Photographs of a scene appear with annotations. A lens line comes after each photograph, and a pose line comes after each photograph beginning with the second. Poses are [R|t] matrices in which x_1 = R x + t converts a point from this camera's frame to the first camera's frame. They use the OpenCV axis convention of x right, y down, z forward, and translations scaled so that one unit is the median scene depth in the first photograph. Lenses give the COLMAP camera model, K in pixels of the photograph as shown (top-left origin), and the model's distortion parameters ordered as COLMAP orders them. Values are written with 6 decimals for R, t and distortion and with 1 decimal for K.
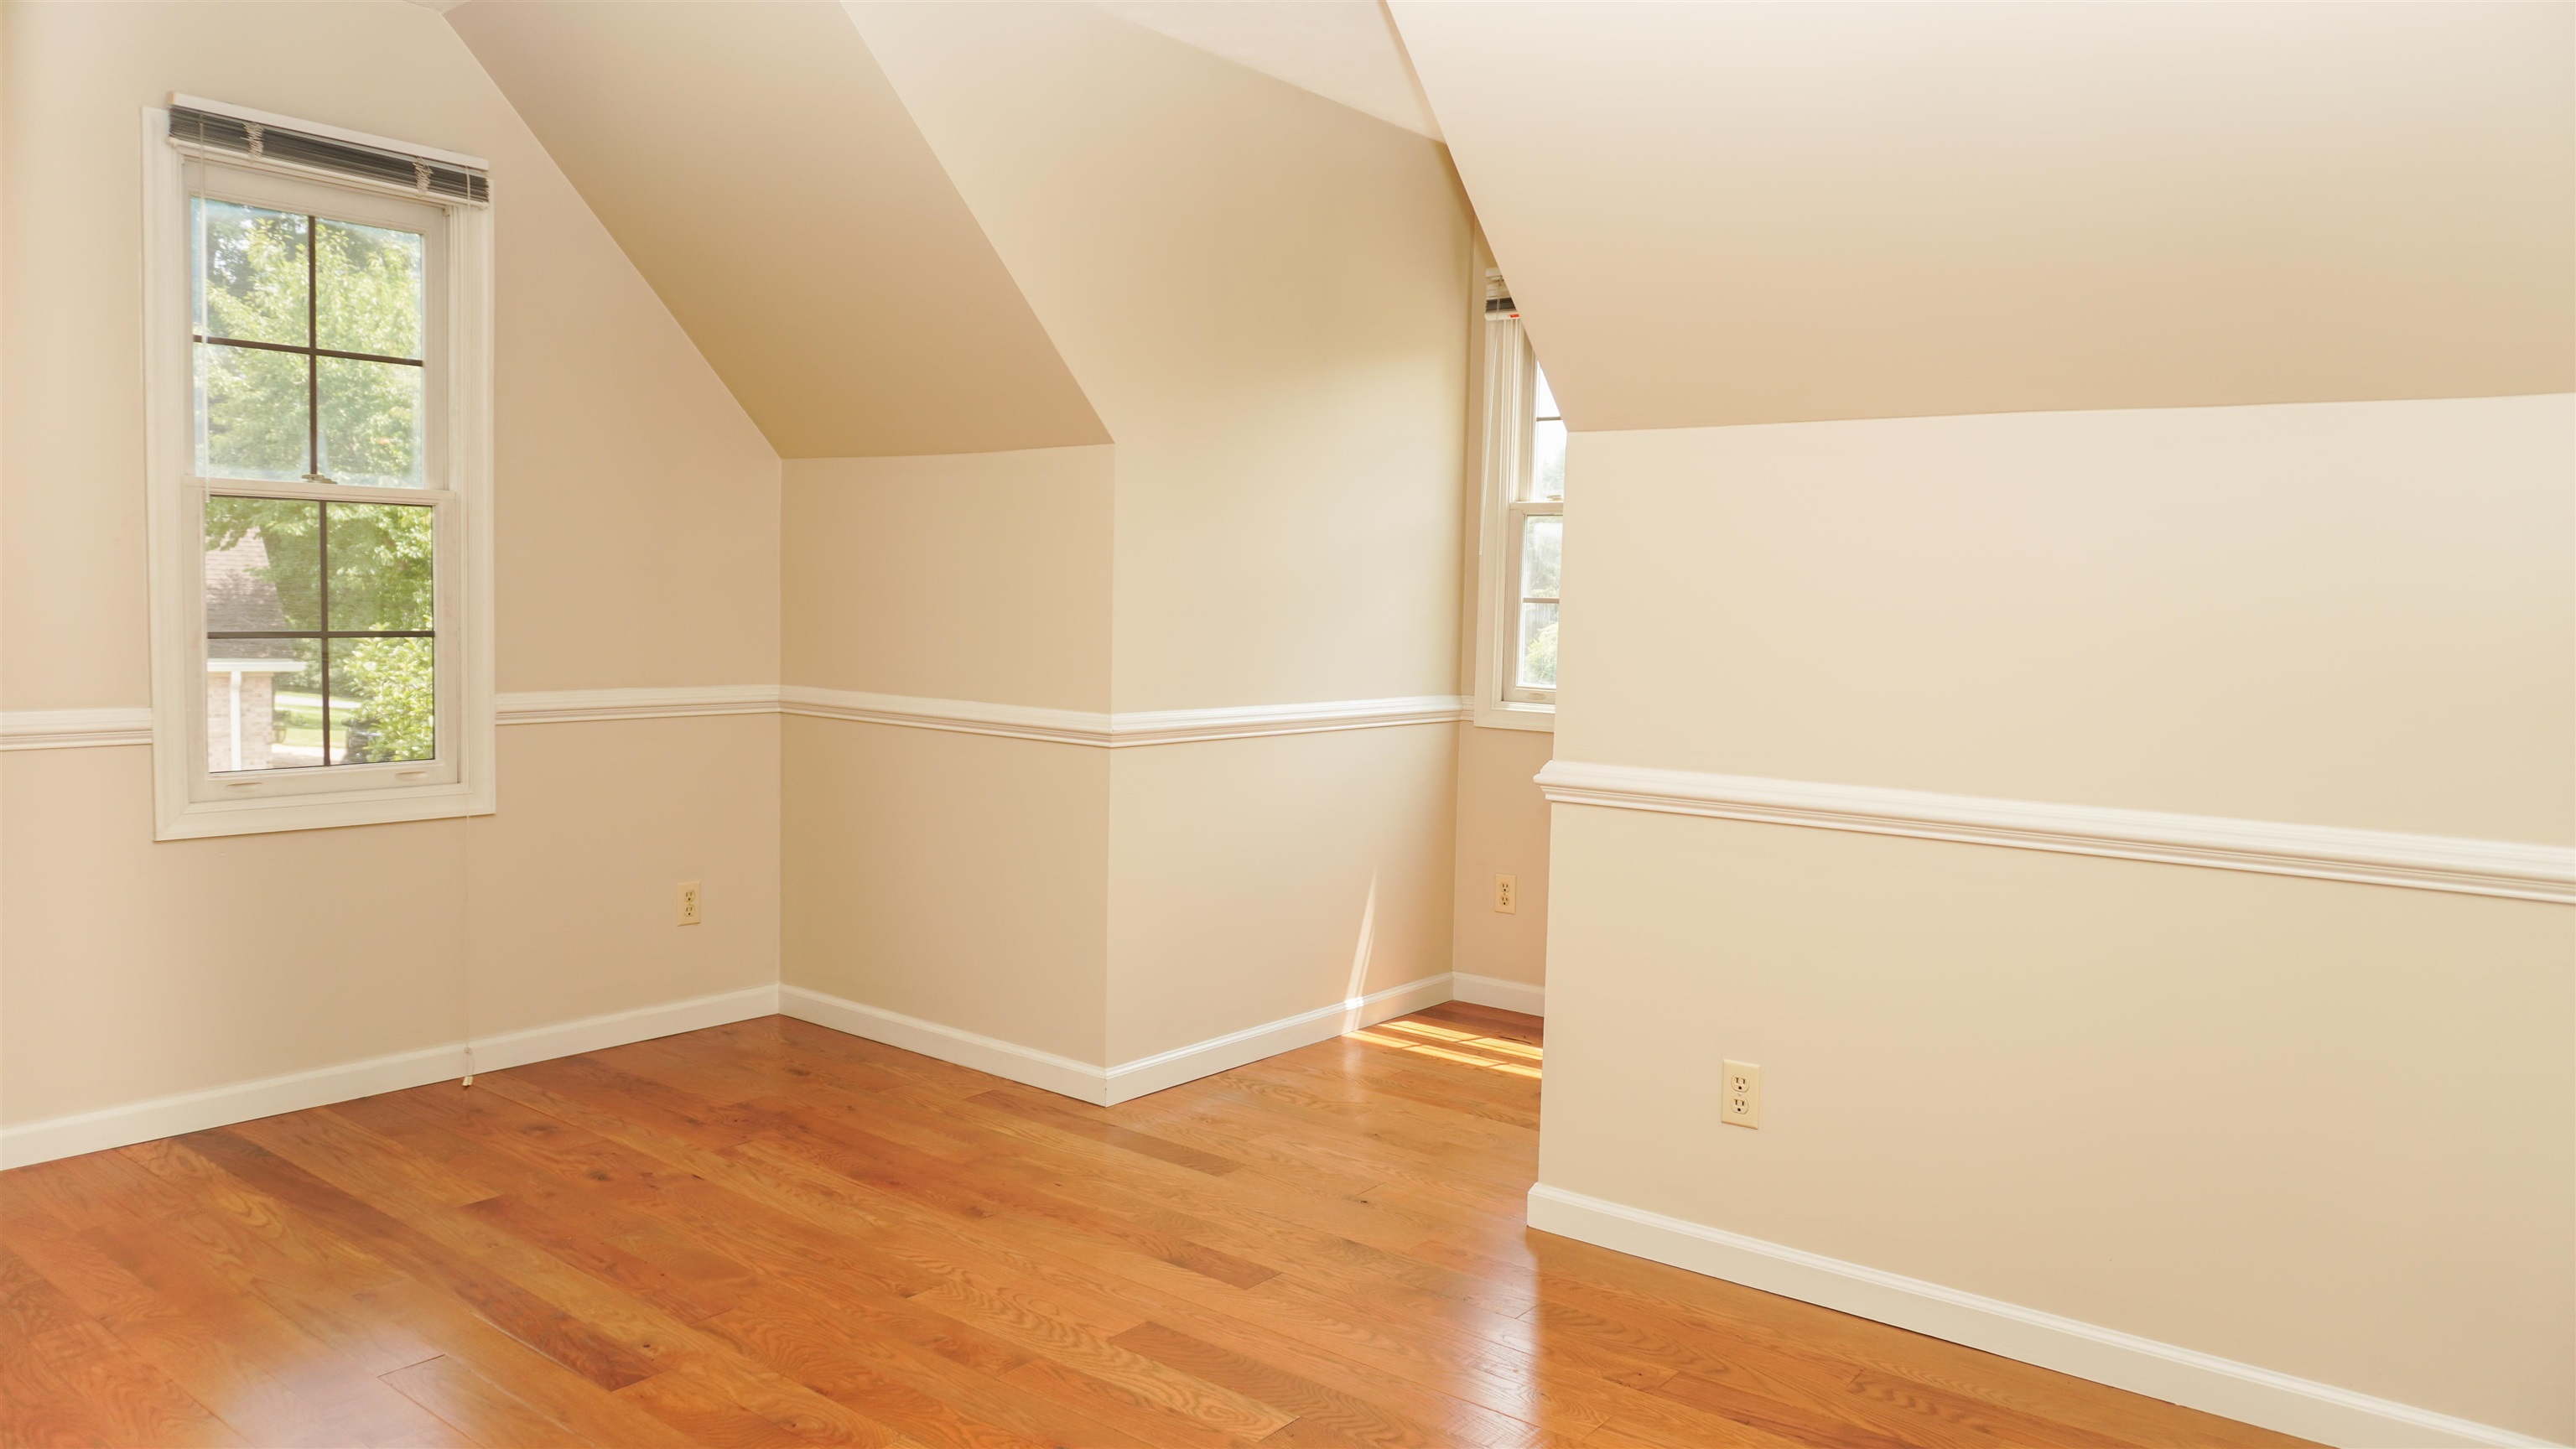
lens RADIAL K [[1759.7, 0, 1288.0], [0, 1759.7, 724.5], [0, 0, 1]] dist [-0.007588, 0.001282]
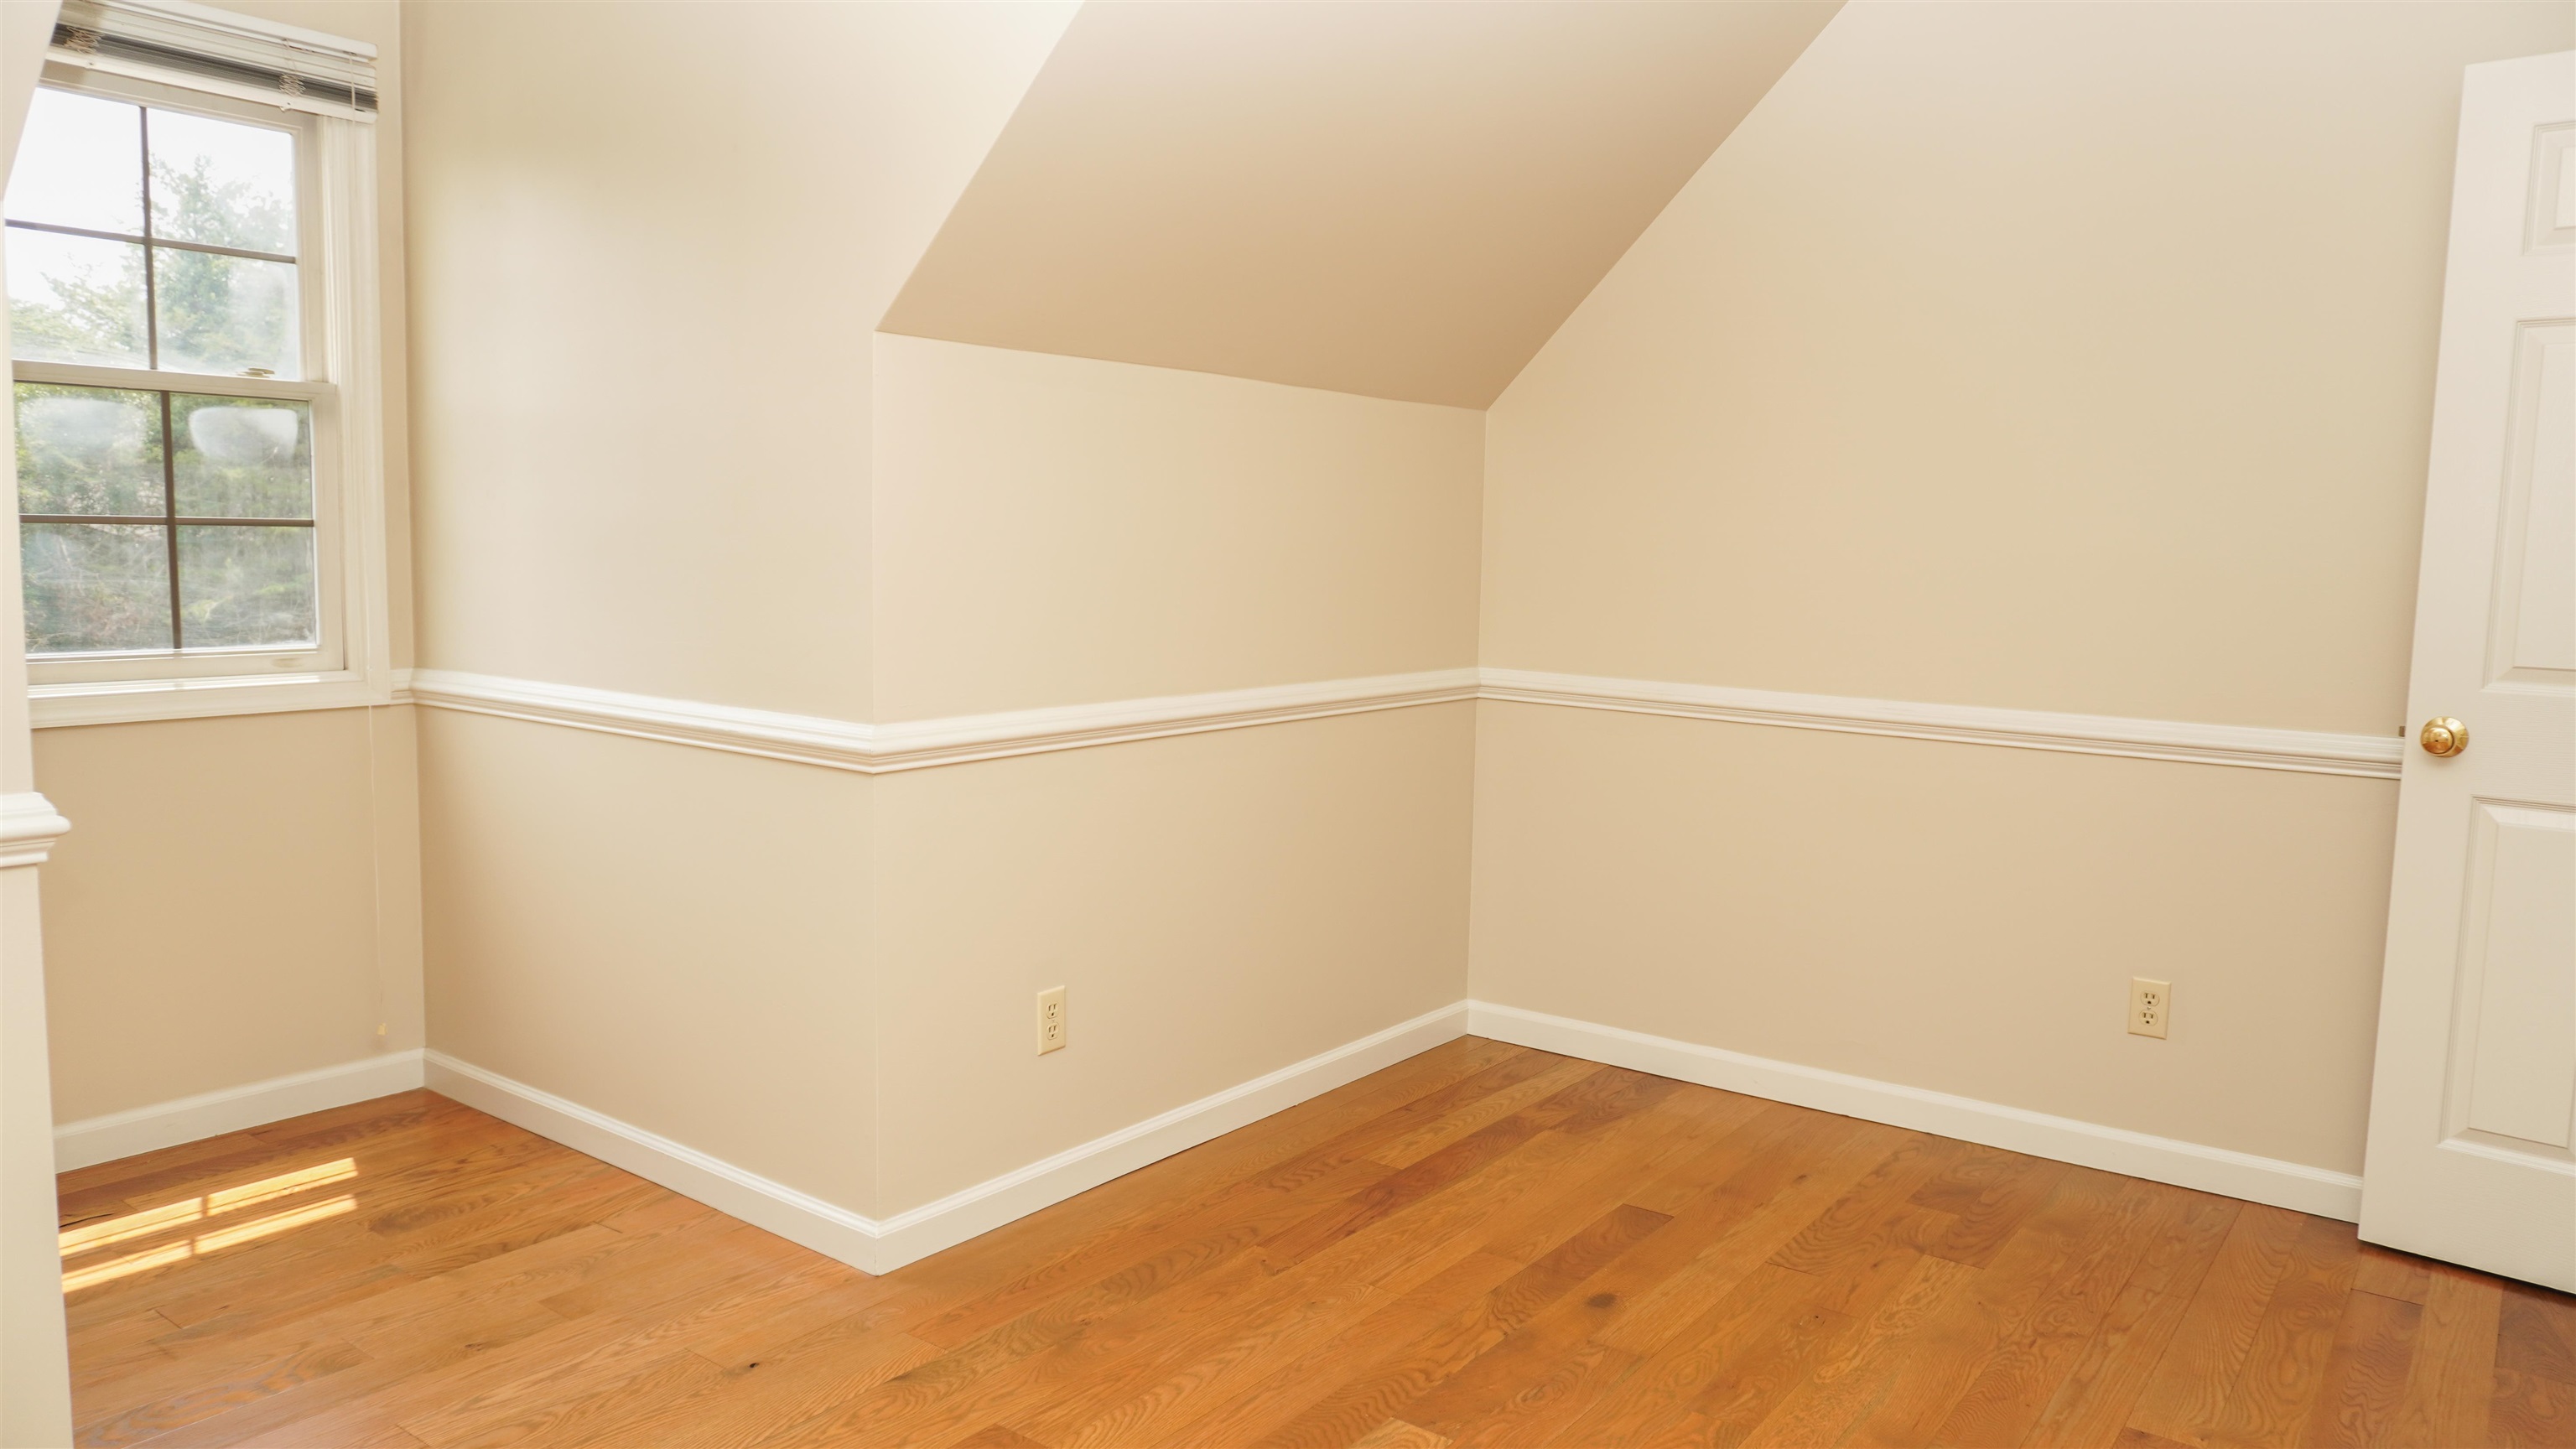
lens RADIAL K [[1759.7, 0, 1288.0], [0, 1759.7, 724.5], [0, 0, 1]] dist [-0.007588, 0.001282]
pose [[-0.019813, -0.132499, 0.990985, -0.623393], [0.053039, 0.989645, 0.133381, -0.074889], [-0.998396, 0.055204, -0.012580, 0.740029]]
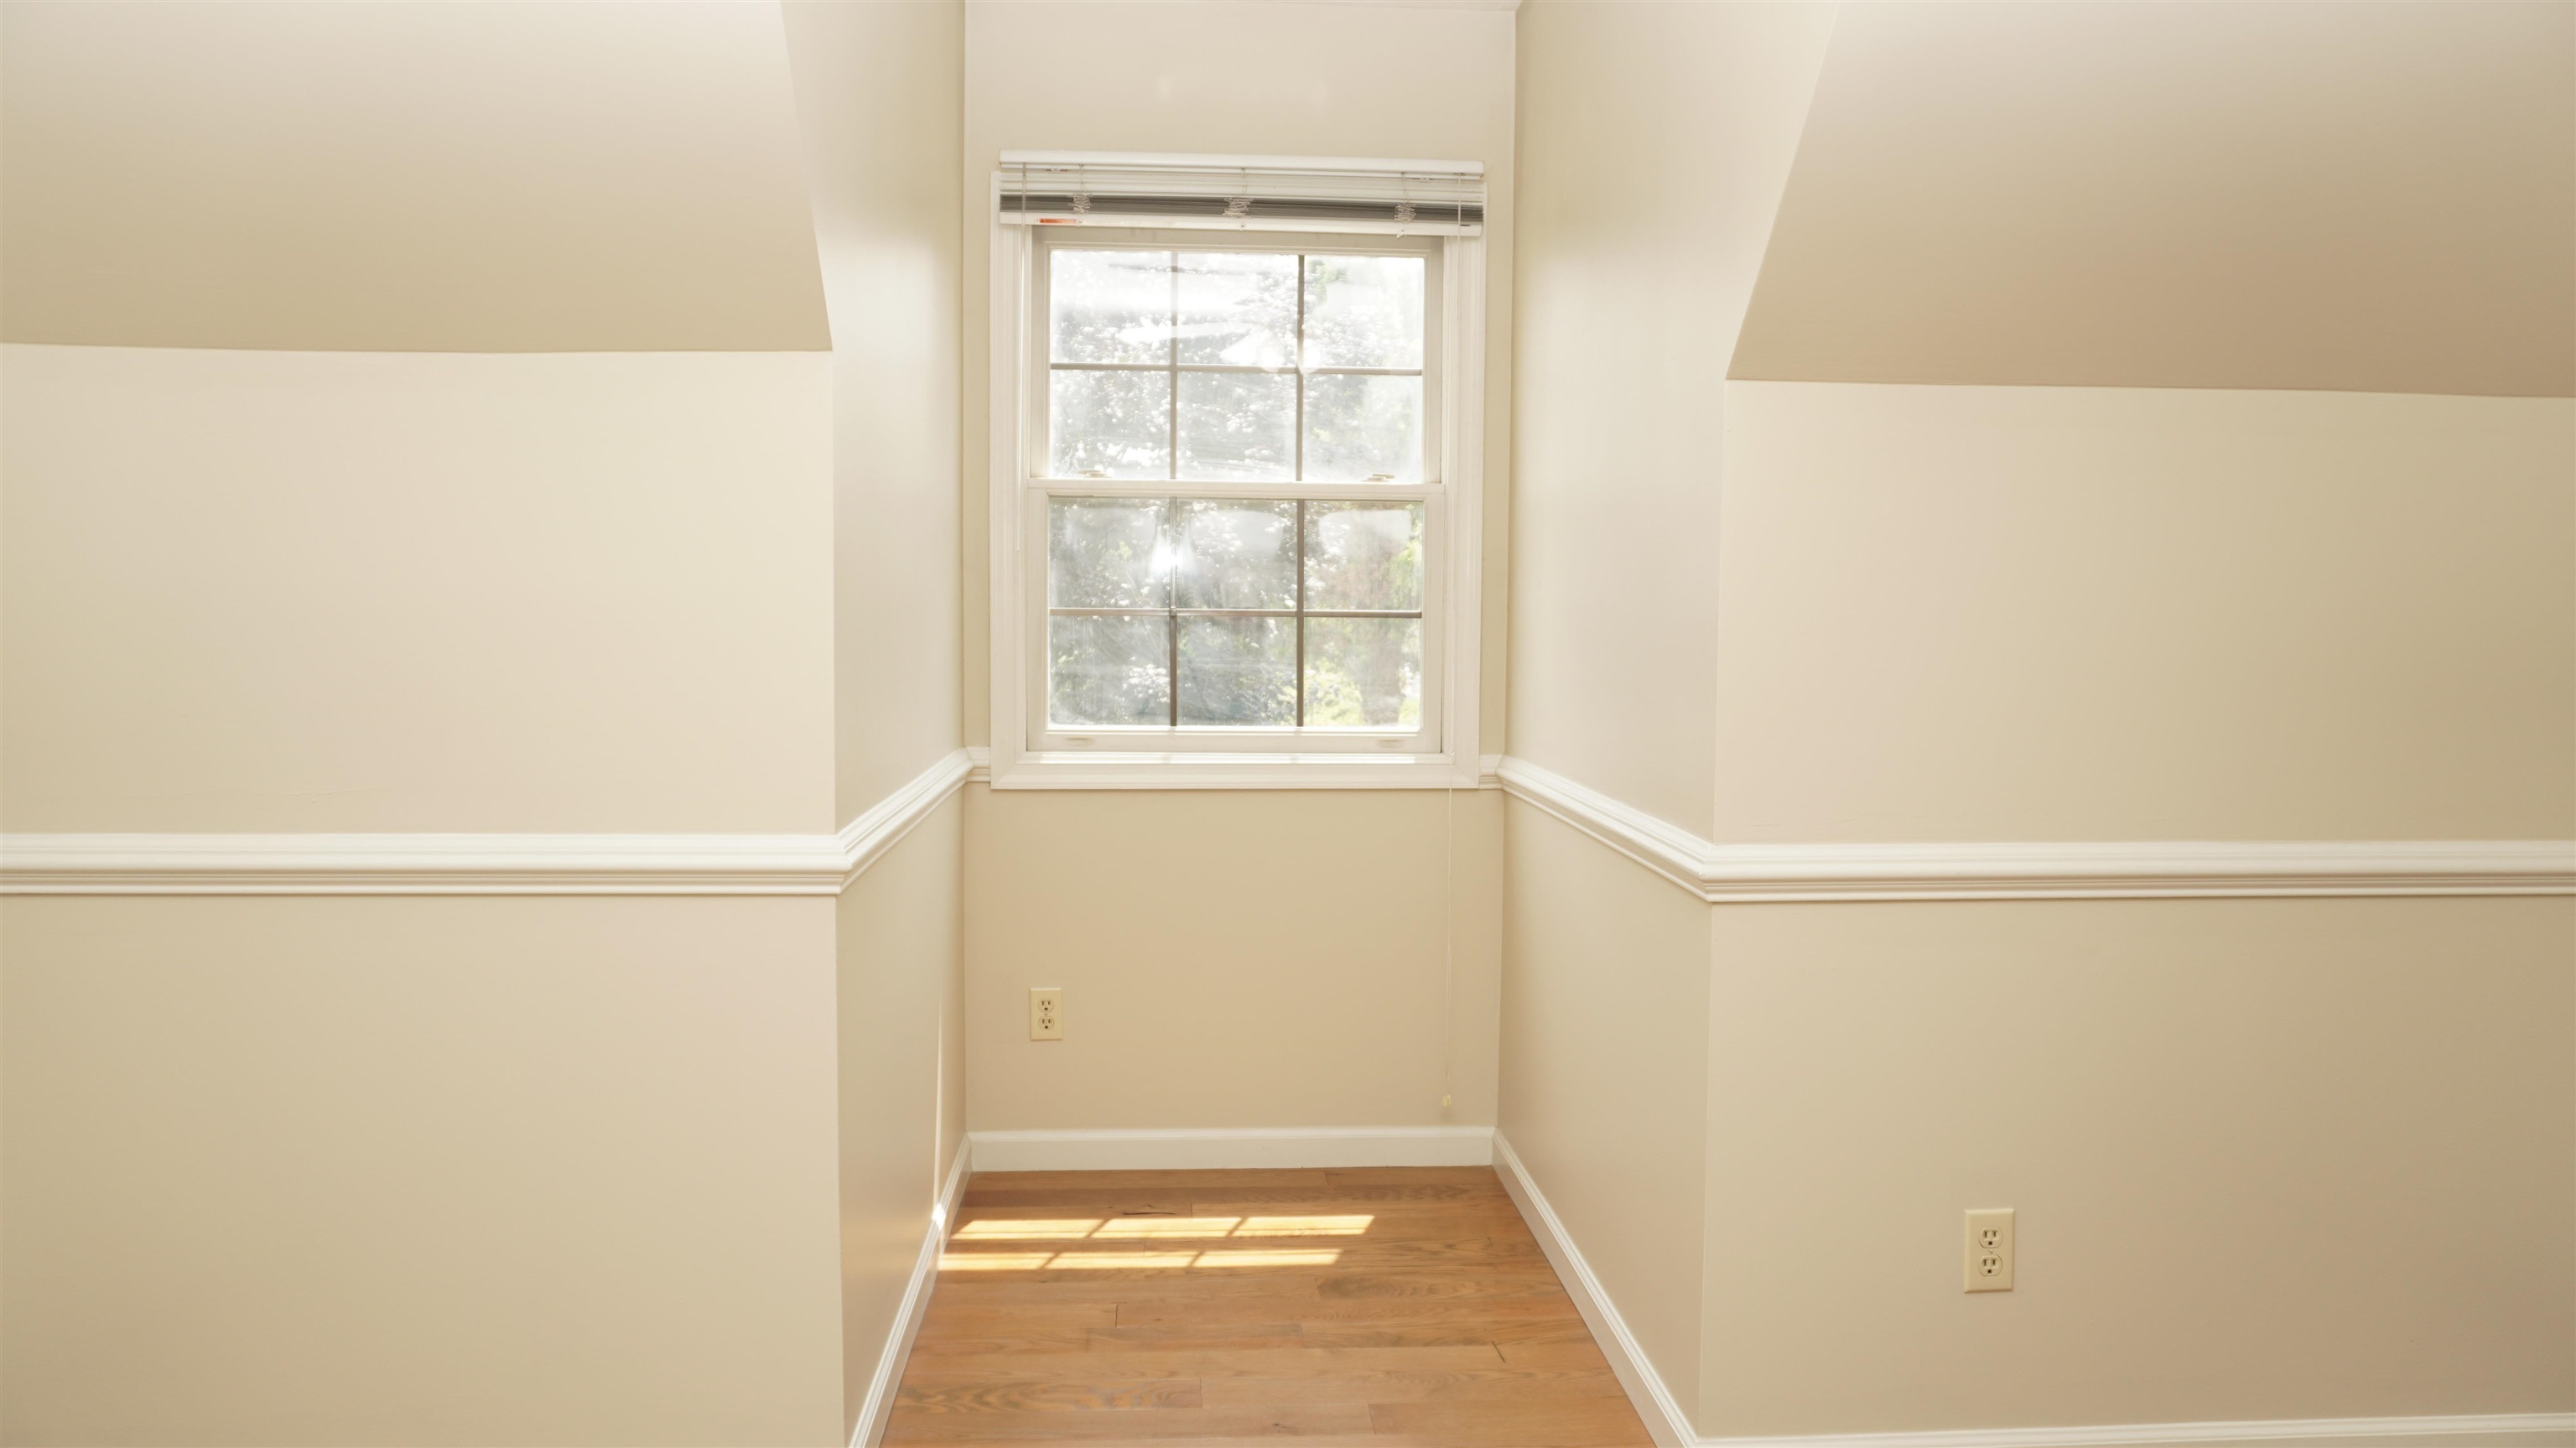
lens RADIAL K [[1801.3, 0, 1288.0], [0, 1801.3, 724.0], [0, 0, 1]] dist [-0.036873, -0.002350]
pose [[0.739381, -0.061126, 0.670507, -0.414807], [0.059025, 0.997921, 0.025887, -0.052169], [-0.670695, 0.020437, 0.741451, 0.527357]]
